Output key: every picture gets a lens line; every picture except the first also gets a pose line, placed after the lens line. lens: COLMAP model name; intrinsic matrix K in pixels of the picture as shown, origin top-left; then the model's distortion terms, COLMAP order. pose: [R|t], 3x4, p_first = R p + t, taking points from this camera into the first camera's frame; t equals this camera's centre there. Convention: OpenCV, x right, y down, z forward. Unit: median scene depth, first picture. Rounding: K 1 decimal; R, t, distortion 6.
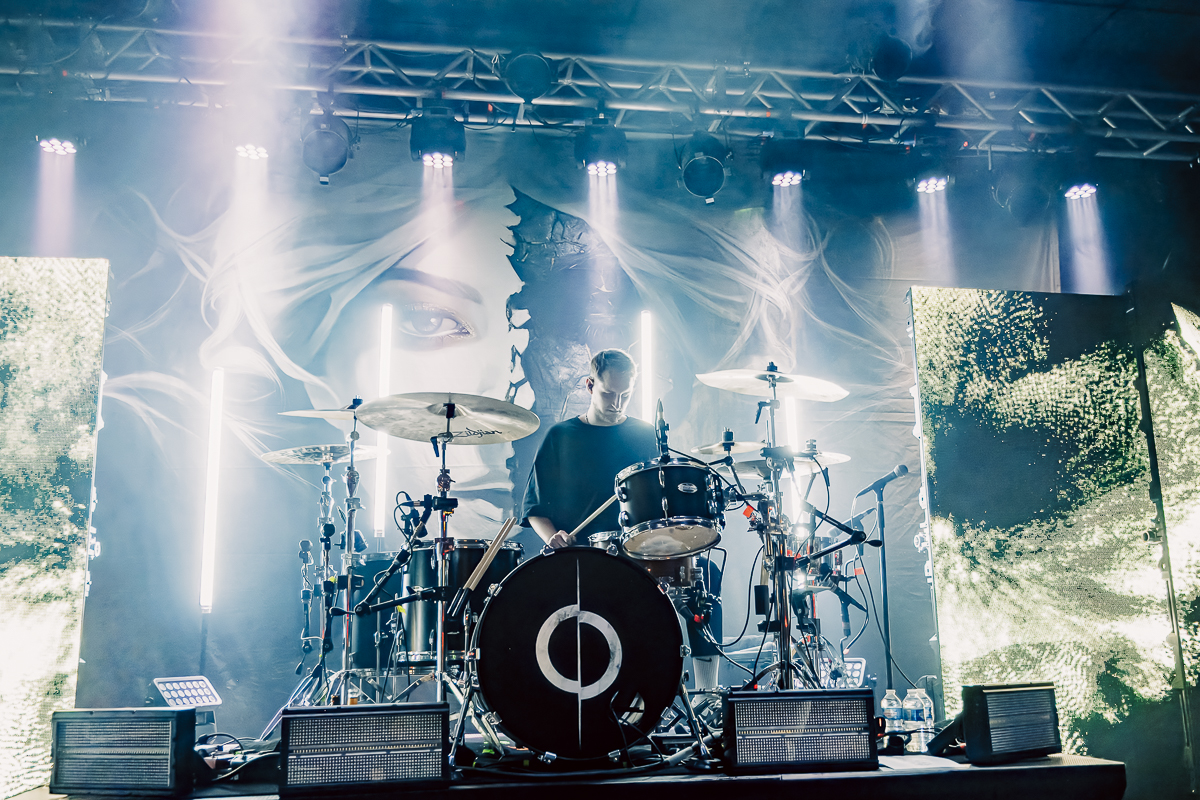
lens RADIAL K [[1145.5, 0, 604.5], [0, 1145.5, 380.3], [0, 0, 1]] dist [-0.007255, 0.000000]
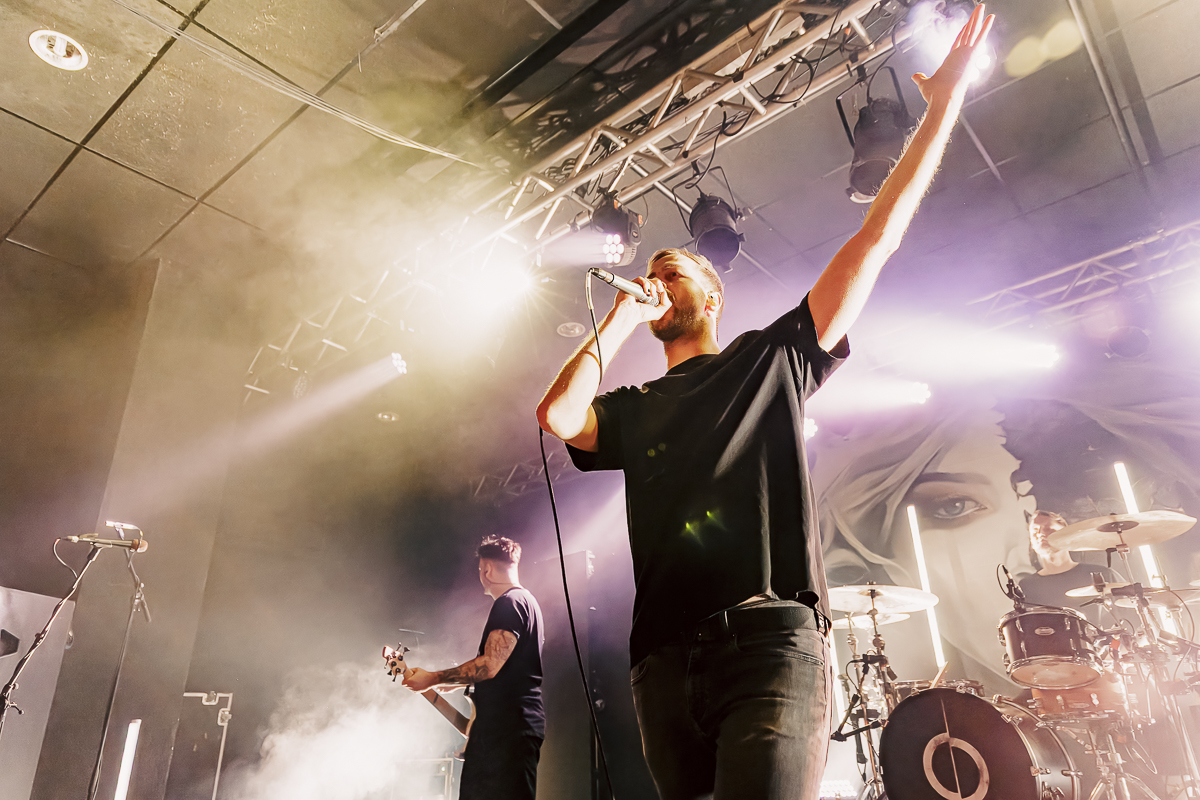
lens RADIAL K [[793.4, 0, 603.2], [0, 793.4, 391.0], [0, 0, 1]] dist [0.059850, -0.000325]
pose [[0.642196, -0.321244, -0.695979, 0.309705], [0.193105, 0.946465, -0.258678, -0.013590], [0.741819, 0.031725, 0.669849, 0.008854]]
